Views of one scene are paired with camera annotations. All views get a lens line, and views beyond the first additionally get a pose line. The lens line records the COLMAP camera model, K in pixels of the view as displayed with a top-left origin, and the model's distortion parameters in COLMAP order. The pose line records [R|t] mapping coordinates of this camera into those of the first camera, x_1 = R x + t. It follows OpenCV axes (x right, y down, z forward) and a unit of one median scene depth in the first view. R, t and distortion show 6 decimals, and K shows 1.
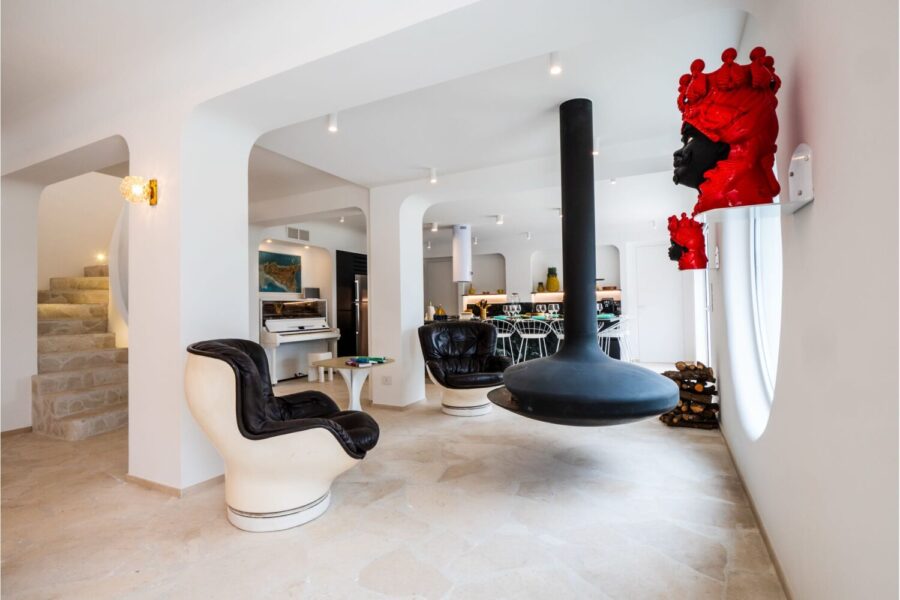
lens RADIAL K [[454.4, 0, 432.4], [0, 454.4, 303.6], [0, 0, 1]] dist [-0.000483, -0.000217]
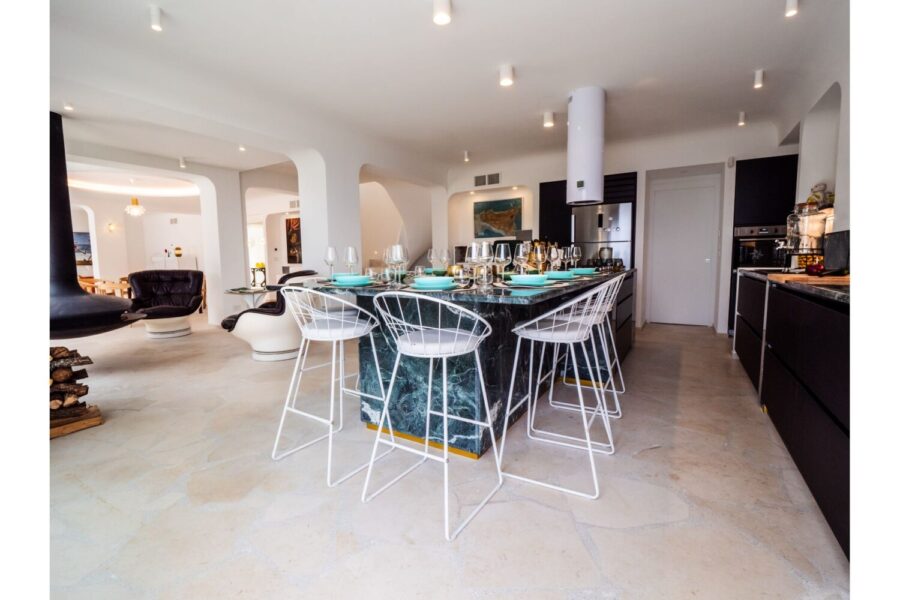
lens RADIAL K [[409.7, 0, 450.0], [0, 409.7, 300.0], [0, 0, 1]] dist [0.000119, 0.000010]
pose [[-0.066355, 0.106233, -0.992125, 0.632969], [0.023671, 0.994204, 0.104872, 0.018159], [0.997515, -0.016526, -0.068485, 0.928856]]
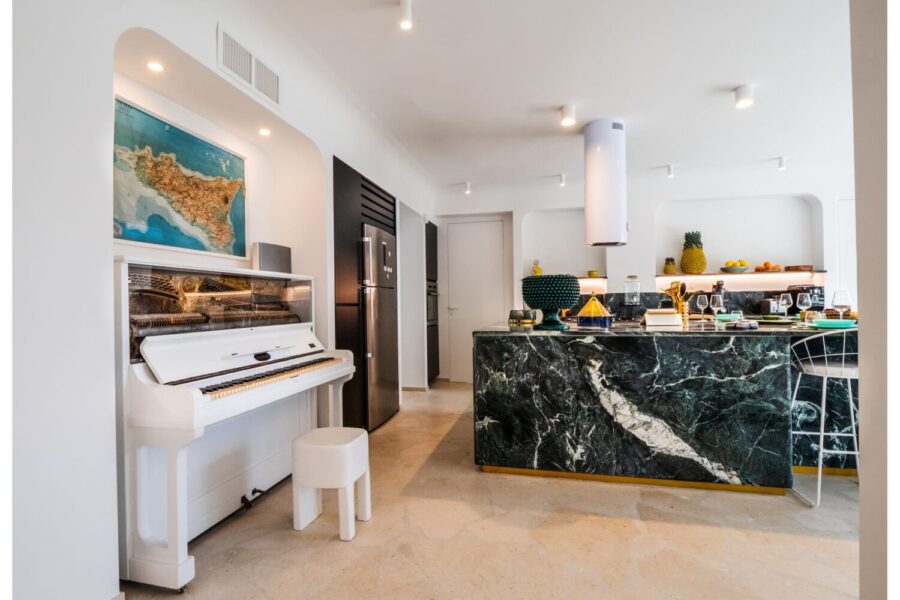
lens RADIAL K [[454.4, 0, 432.4], [0, 454.4, 303.6], [0, 0, 1]] dist [-0.000483, -0.000217]
pose [[0.972114, 0.004850, 0.234457, -0.232955], [-0.006501, 0.999959, 0.006269, 0.011821], [-0.234417, -0.007619, 0.972106, 0.617252]]
